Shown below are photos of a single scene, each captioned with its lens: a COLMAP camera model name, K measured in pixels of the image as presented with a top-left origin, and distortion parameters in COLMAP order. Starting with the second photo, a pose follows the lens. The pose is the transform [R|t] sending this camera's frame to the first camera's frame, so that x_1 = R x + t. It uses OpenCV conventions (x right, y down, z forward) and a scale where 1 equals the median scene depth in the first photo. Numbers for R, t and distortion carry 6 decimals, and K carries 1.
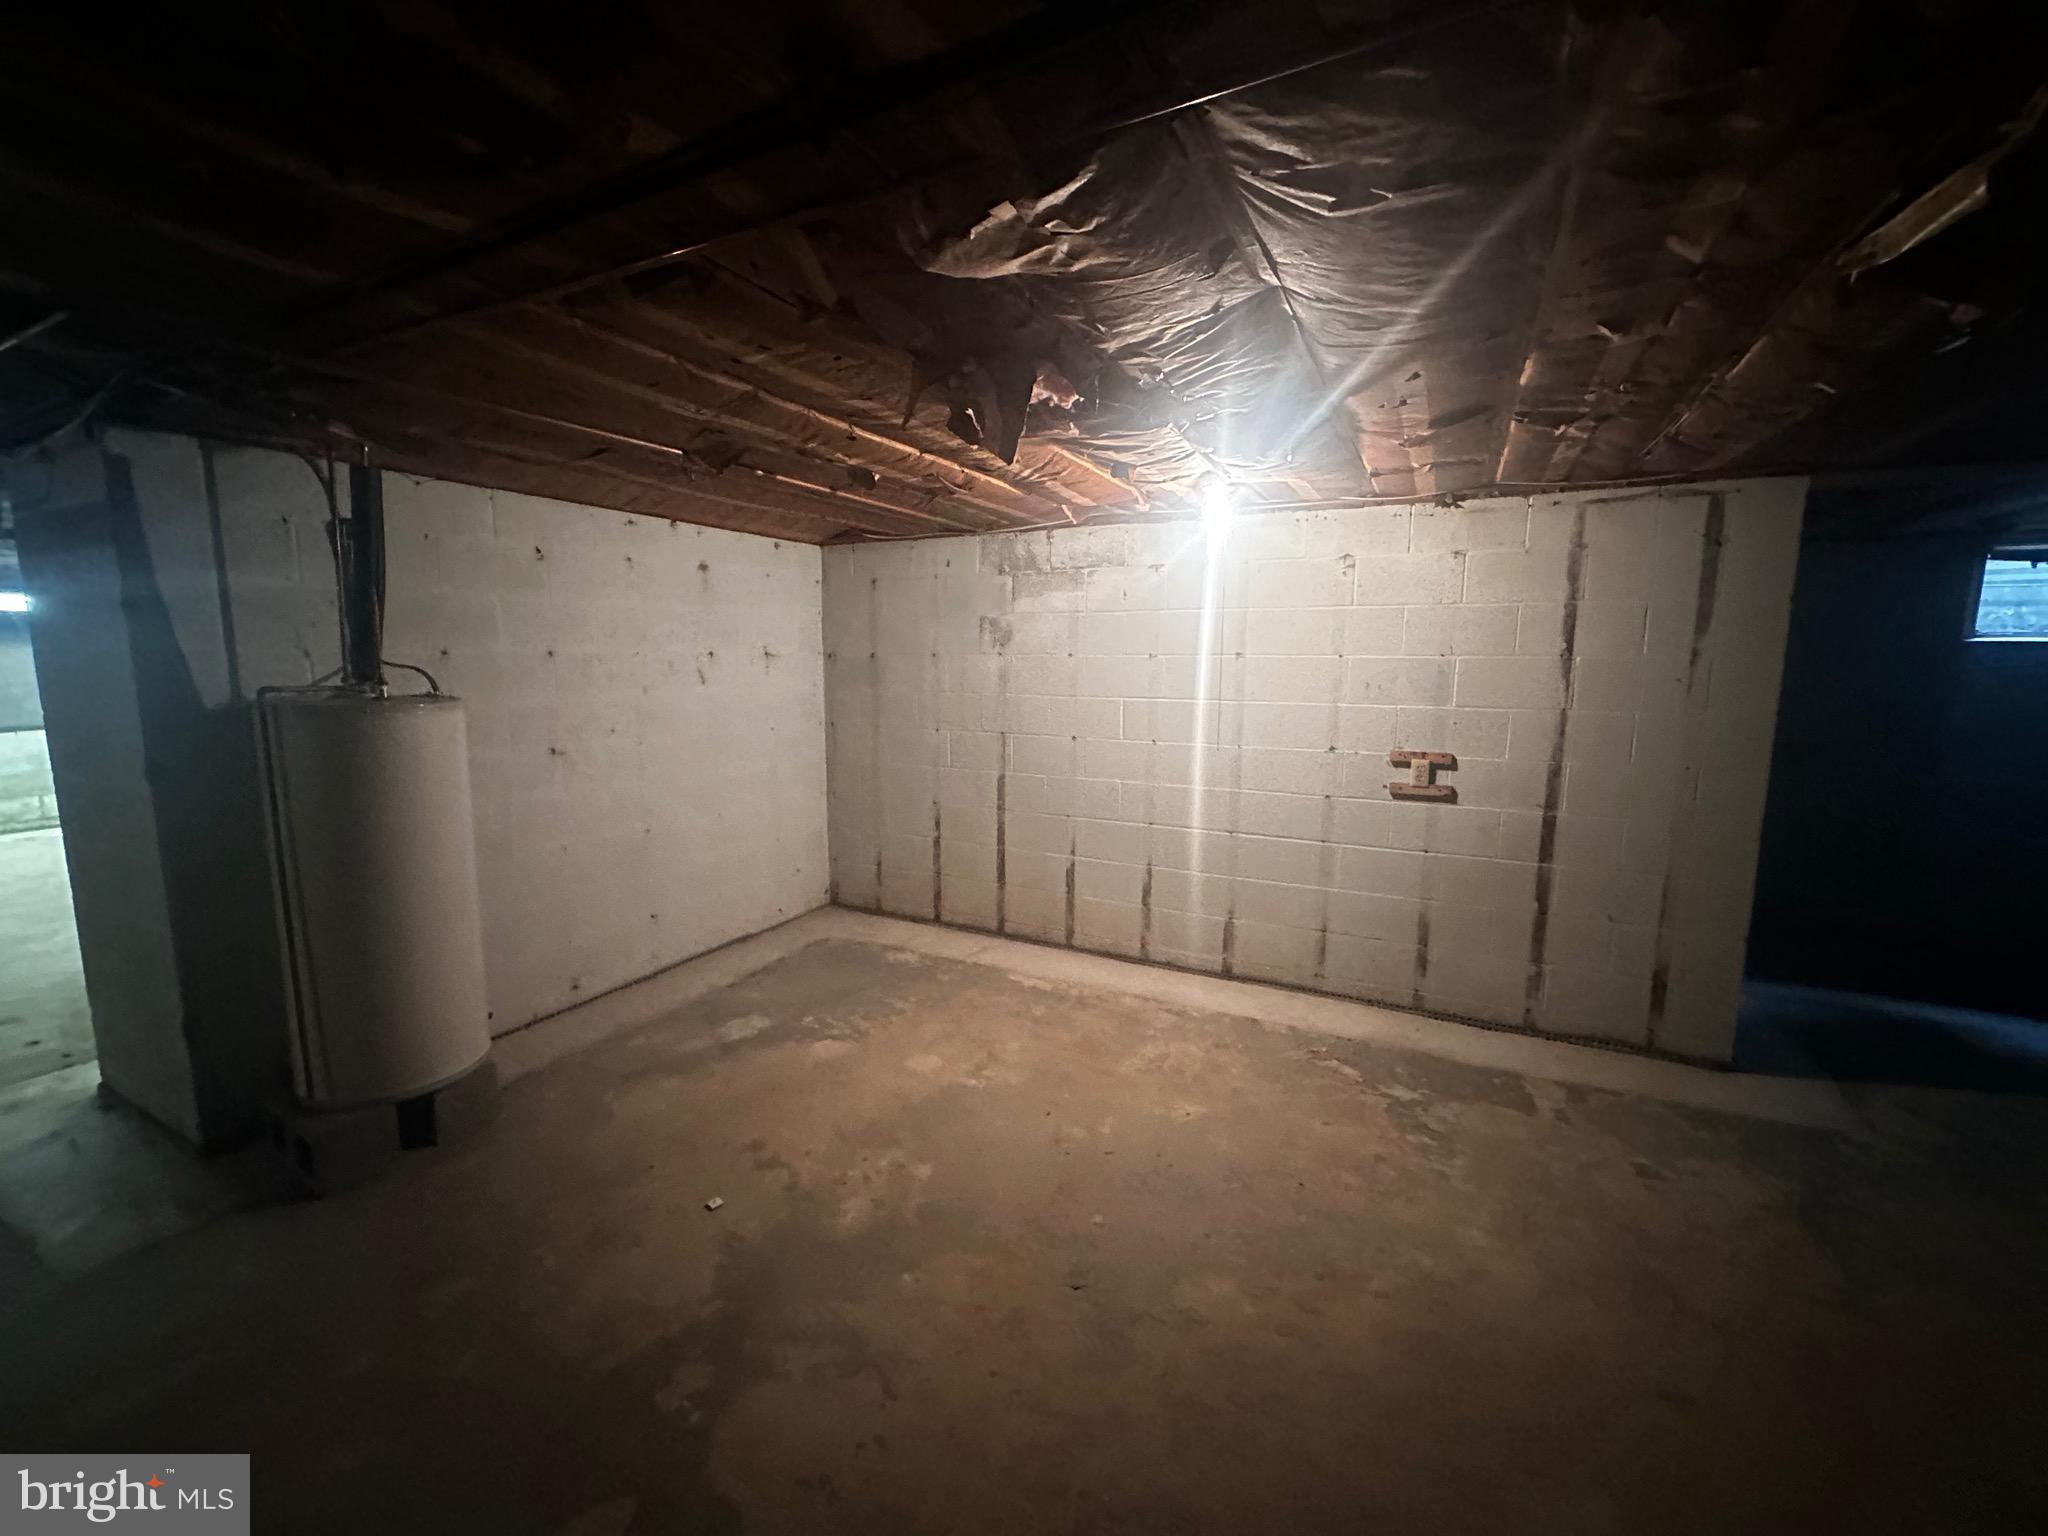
lens RADIAL K [[818.3, 0, 1024.8], [0, 818.3, 765.3], [0, 0, 1]] dist [-0.003243, 0.000663]
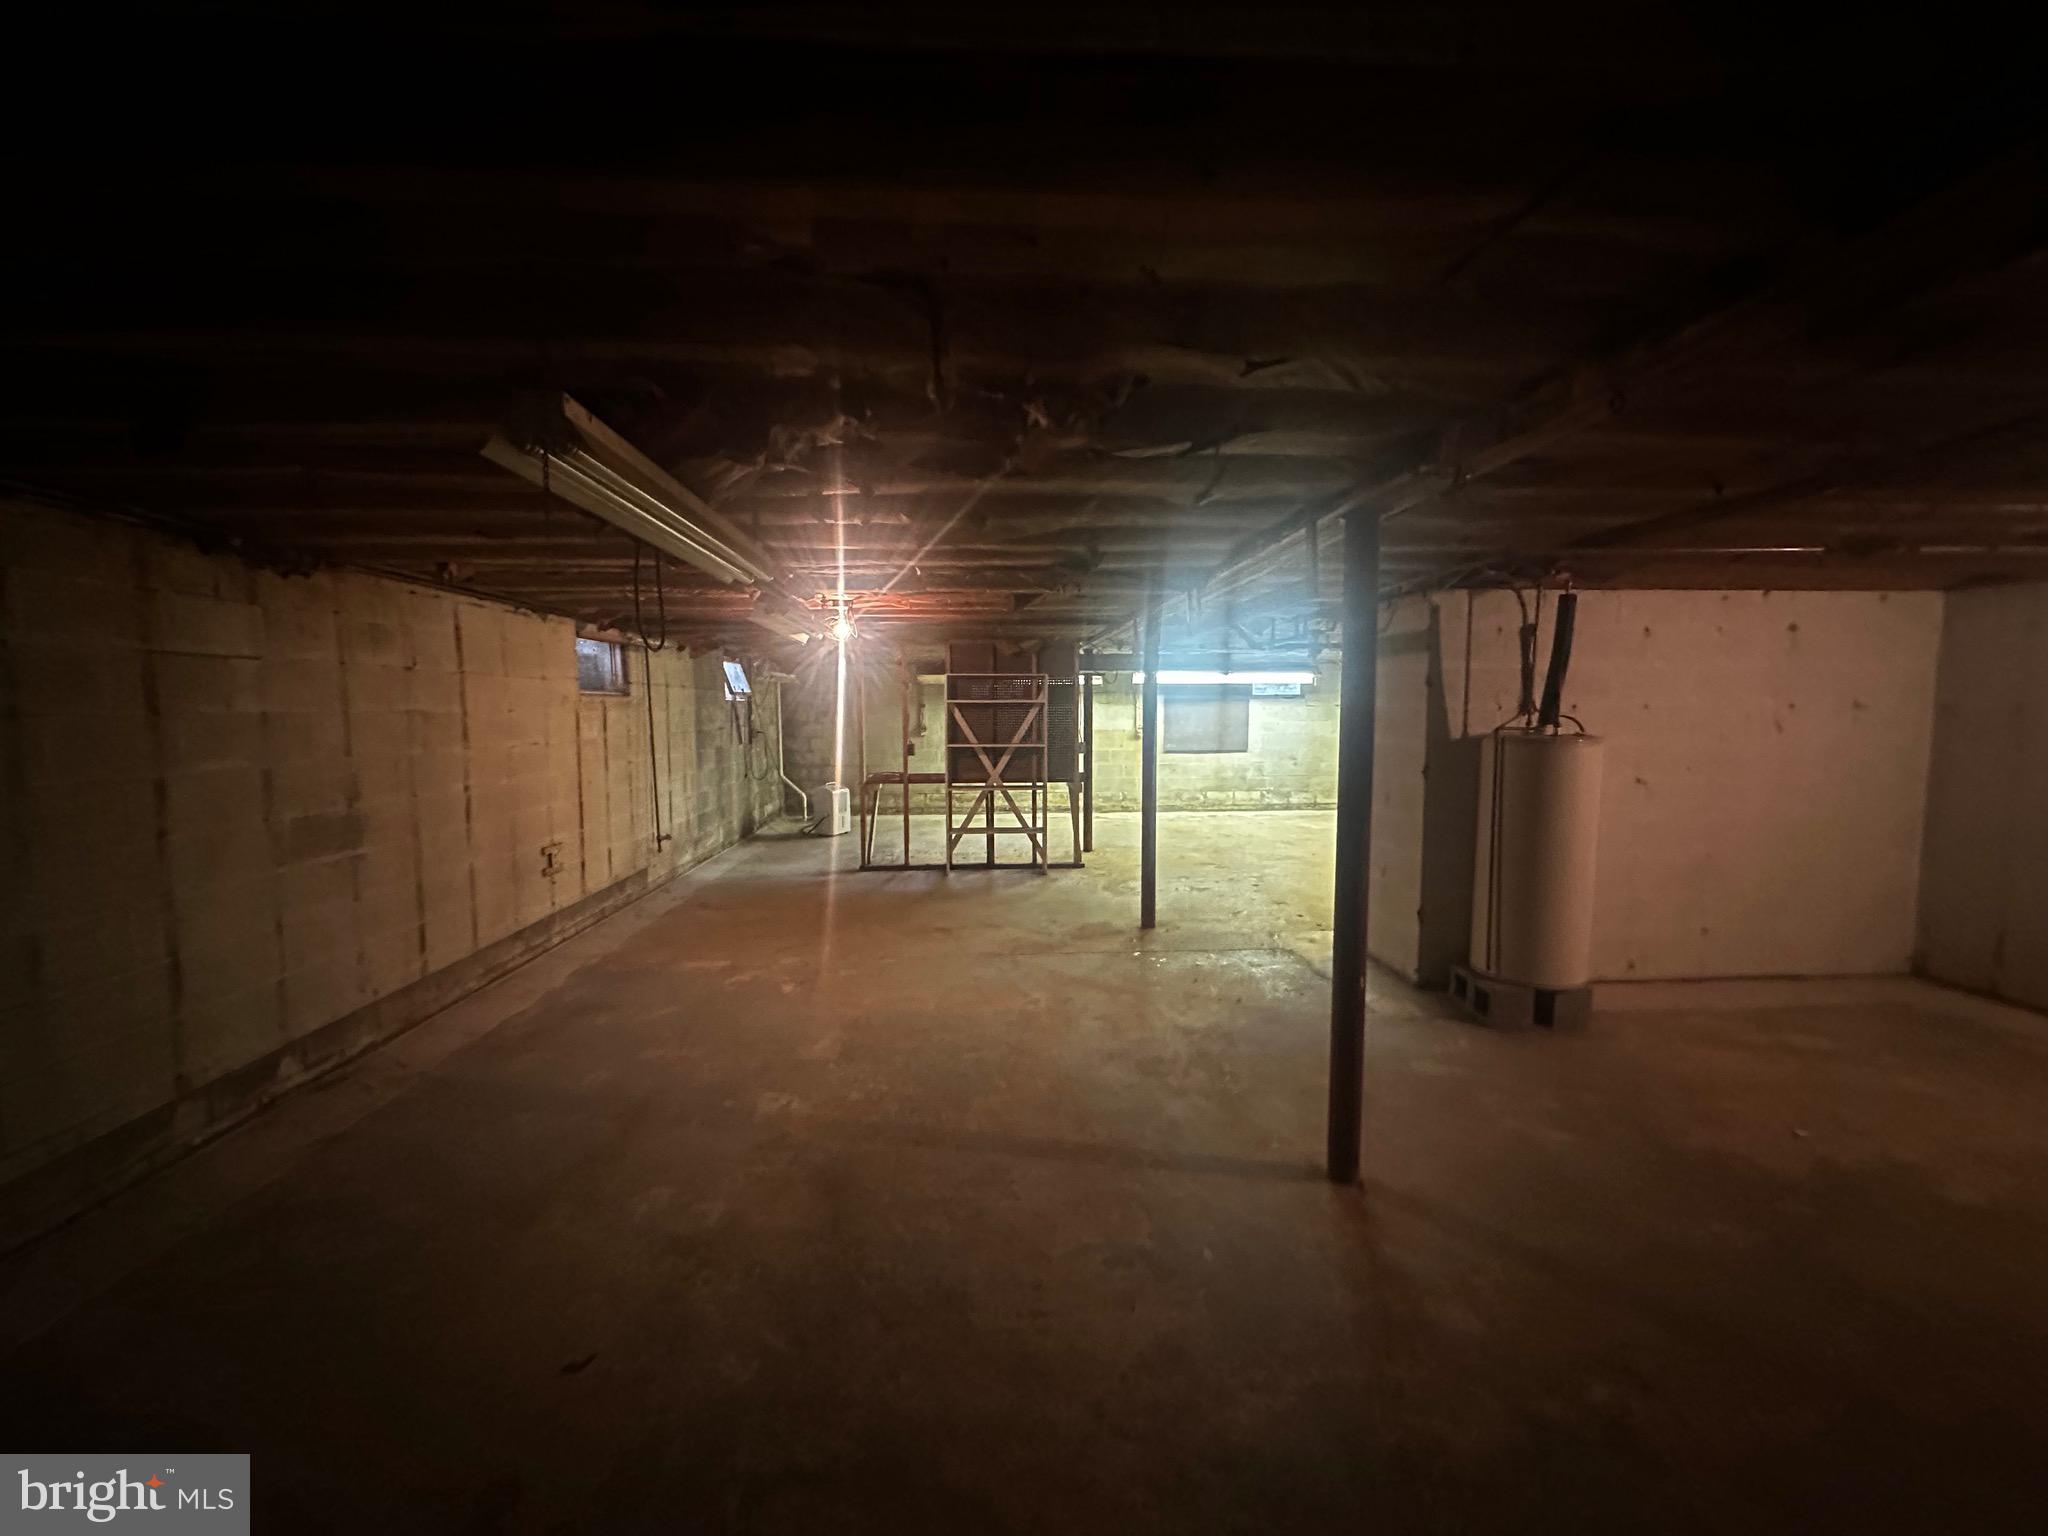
lens RADIAL K [[818.3, 0, 1015.0], [0, 818.3, 773.6], [0, 0, 1]] dist [-0.003243, 0.000663]
pose [[0.508348, 0.065682, -0.858643, 0.042835], [-0.108926, 0.993983, 0.011546, 0.073057], [0.854235, 0.087659, 0.512444, -0.588510]]
